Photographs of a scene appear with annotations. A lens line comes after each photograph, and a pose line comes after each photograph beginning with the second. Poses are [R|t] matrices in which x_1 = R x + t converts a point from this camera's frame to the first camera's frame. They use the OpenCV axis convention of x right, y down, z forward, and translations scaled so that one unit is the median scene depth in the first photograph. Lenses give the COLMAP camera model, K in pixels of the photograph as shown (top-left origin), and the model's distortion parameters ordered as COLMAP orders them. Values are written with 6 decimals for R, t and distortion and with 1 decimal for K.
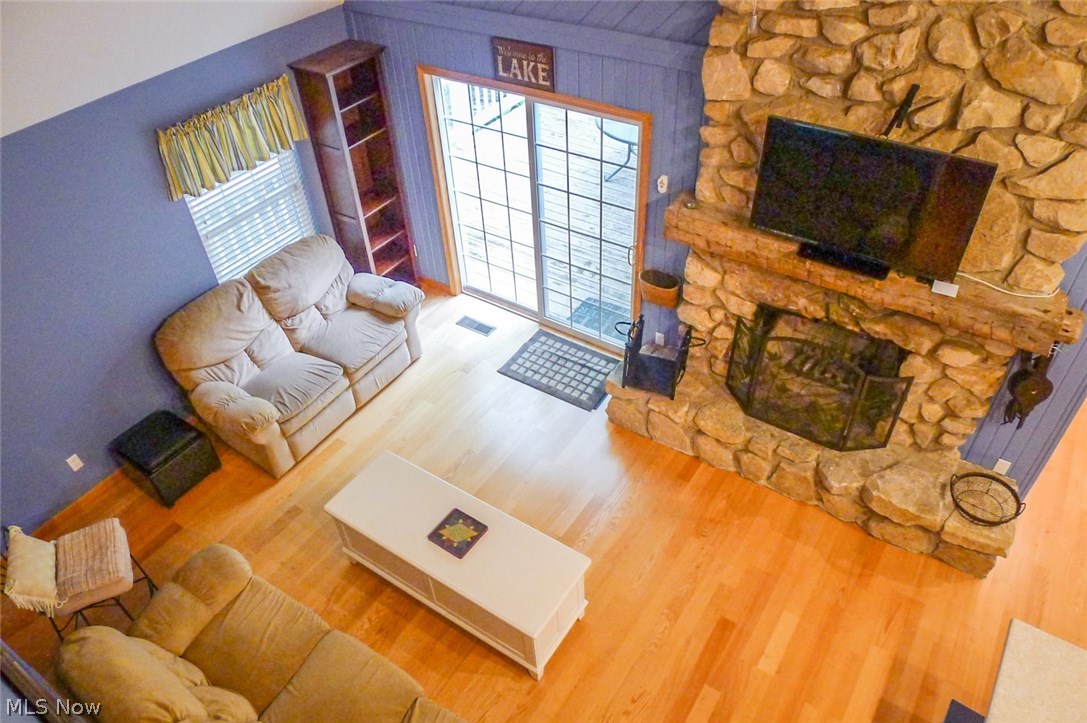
lens RADIAL K [[741.7, 0, 545.6], [0, 741.7, 365.0], [0, 0, 1]] dist [-0.056699, 0.014675]
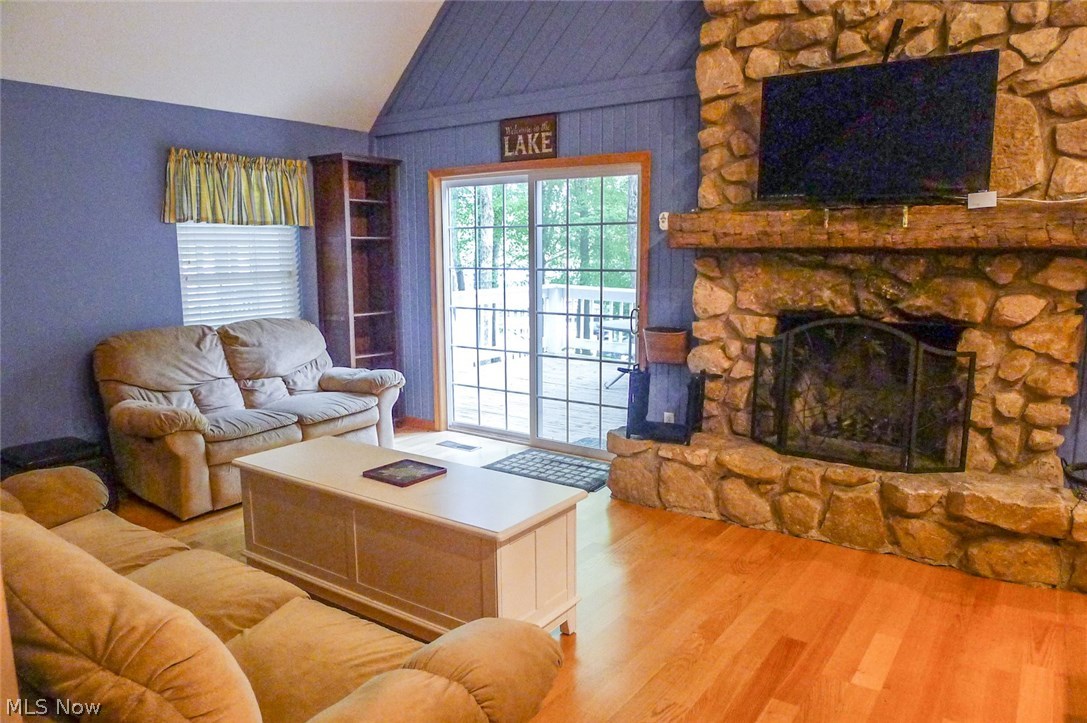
lens RADIAL K [[741.7, 0, 541.4], [0, 741.7, 361.0], [0, 0, 1]] dist [-0.056699, 0.014675]
pose [[0.999051, 0.039363, -0.018630, 0.021772], [-0.043167, 0.838519, -0.543160, 0.448643], [-0.005759, 0.543449, 0.839423, 0.280087]]
